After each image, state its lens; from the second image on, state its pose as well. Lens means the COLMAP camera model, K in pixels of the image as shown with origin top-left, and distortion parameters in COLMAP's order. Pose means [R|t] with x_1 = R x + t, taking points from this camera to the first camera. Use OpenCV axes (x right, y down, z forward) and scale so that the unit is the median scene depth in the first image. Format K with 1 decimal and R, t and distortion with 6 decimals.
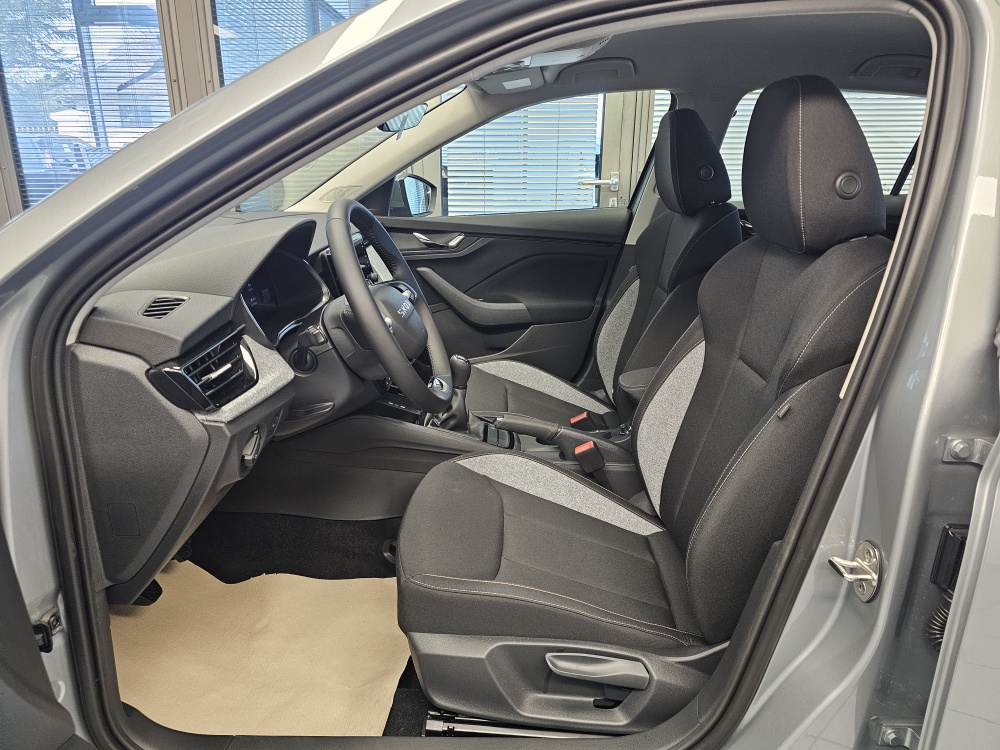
lens RADIAL K [[676.5, 0, 500.0], [0, 676.5, 375.0], [0, 0, 1]] dist [0.118580, -0.103665]
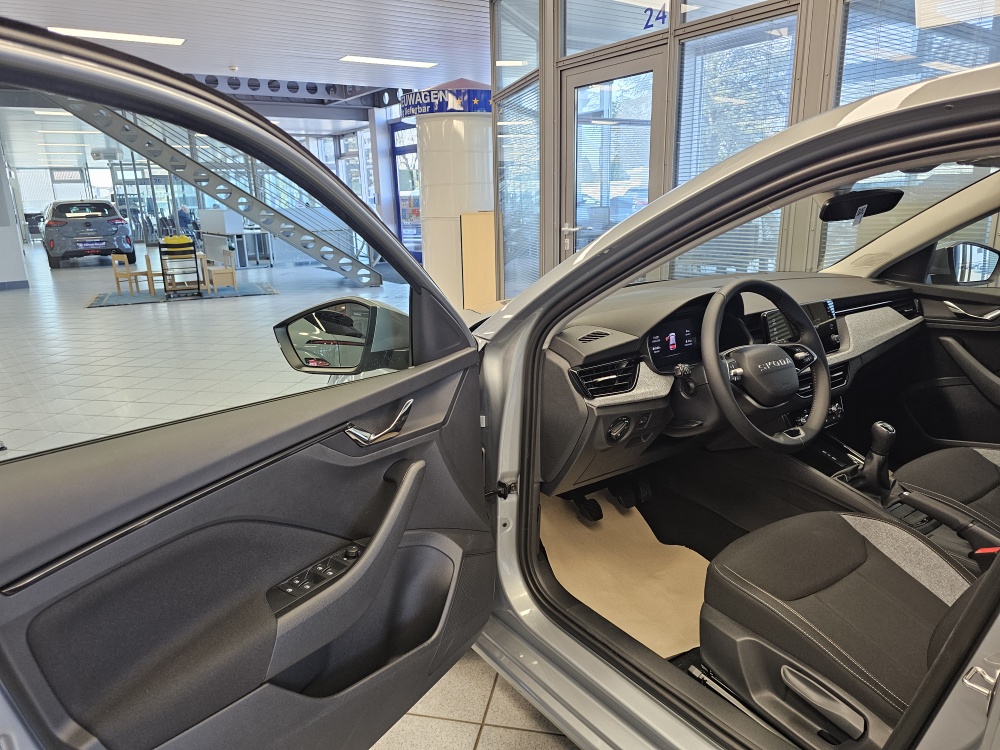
lens RADIAL K [[676.5, 0, 500.0], [0, 676.5, 375.0], [0, 0, 1]] dist [0.118580, -0.103665]
pose [[0.601374, 0.191946, -0.775568, 0.640573], [-0.229348, 0.971332, 0.062560, -0.050946], [0.765343, 0.140253, 0.628156, -0.223426]]
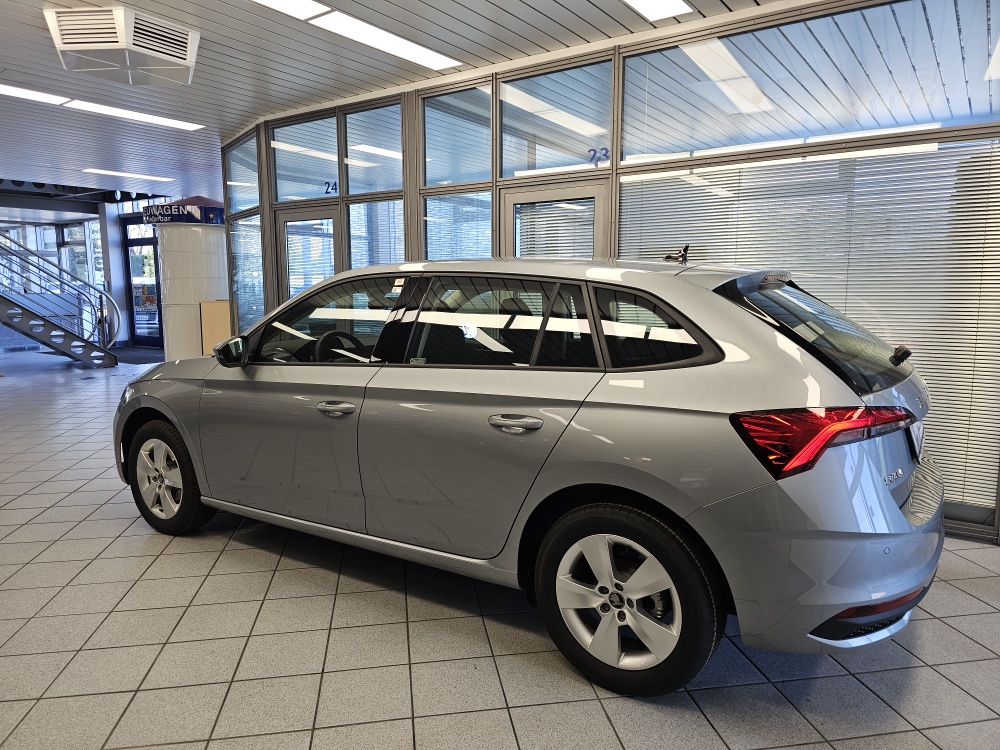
lens RADIAL K [[696.4, 0, 500.0], [0, 696.4, 375.0], [0, 0, 1]] dist [0.002020, 0.002703]
pose [[0.844573, 0.071701, -0.530619, 1.228398], [-0.164488, 0.977817, -0.129683, 0.055660], [0.509549, 0.196807, 0.837631, -0.647166]]
